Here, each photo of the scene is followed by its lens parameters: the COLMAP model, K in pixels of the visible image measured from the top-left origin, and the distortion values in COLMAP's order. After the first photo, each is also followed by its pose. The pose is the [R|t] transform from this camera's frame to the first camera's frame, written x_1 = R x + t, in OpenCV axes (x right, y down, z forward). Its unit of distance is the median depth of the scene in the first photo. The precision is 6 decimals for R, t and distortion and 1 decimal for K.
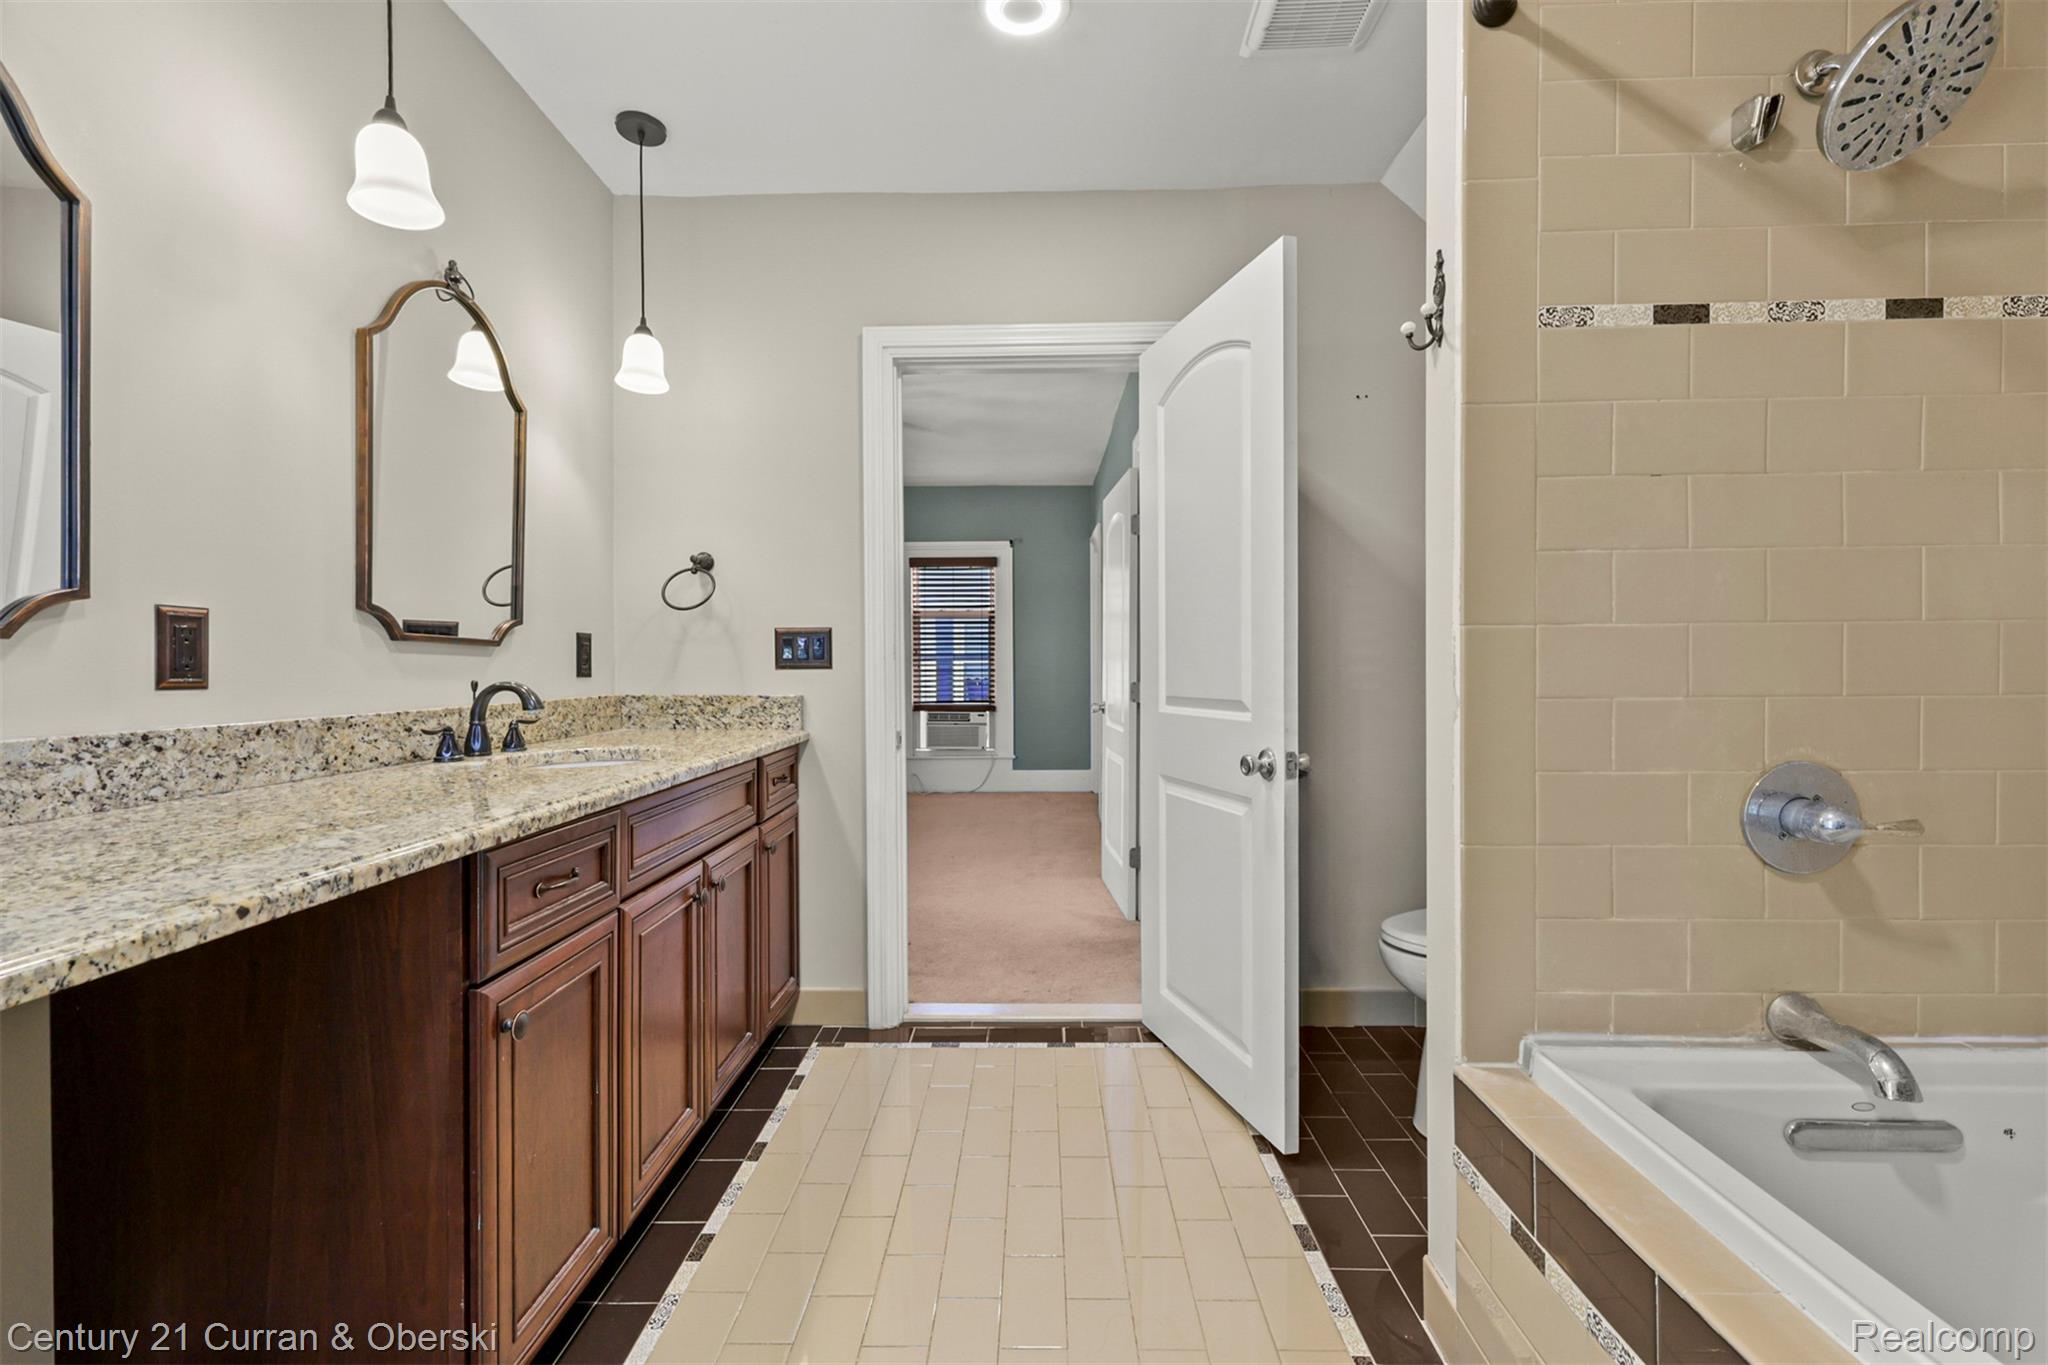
lens RADIAL K [[895.2, 0, 1022.7], [0, 895.2, 668.3], [0, 0, 1]] dist [0.000038, -0.000071]
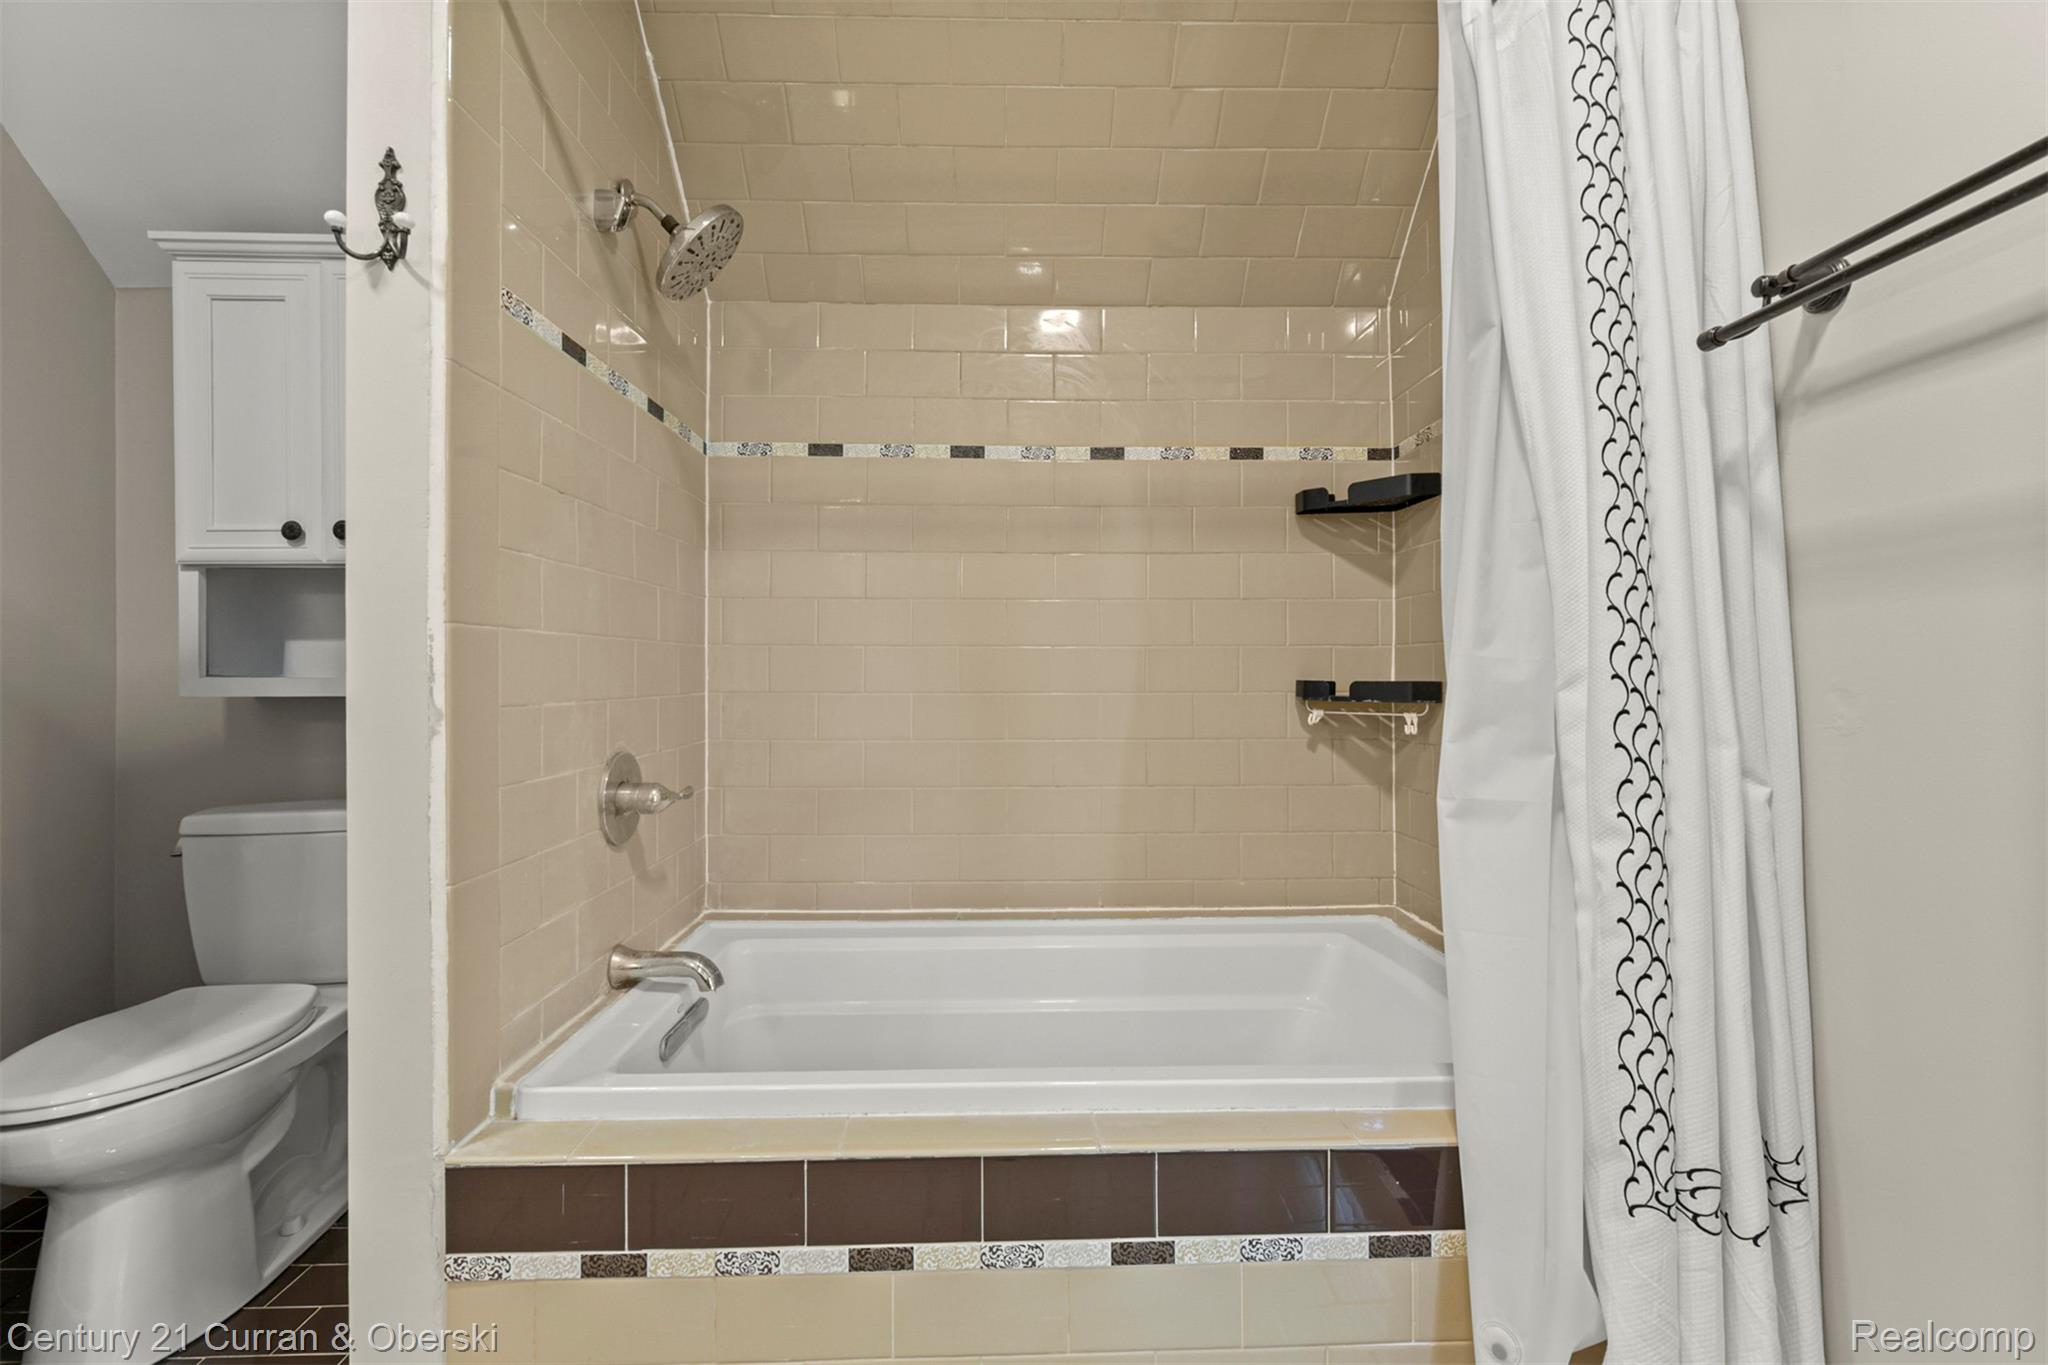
lens RADIAL K [[895.2, 0, 1022.7], [0, 895.2, 668.3], [0, 0, 1]] dist [0.000038, -0.000071]
pose [[-0.055184, 0.013181, 0.998389, -0.370664], [0.000960, 0.999913, -0.013148, 0.005052], [-0.998476, 0.000233, -0.055192, 0.508553]]
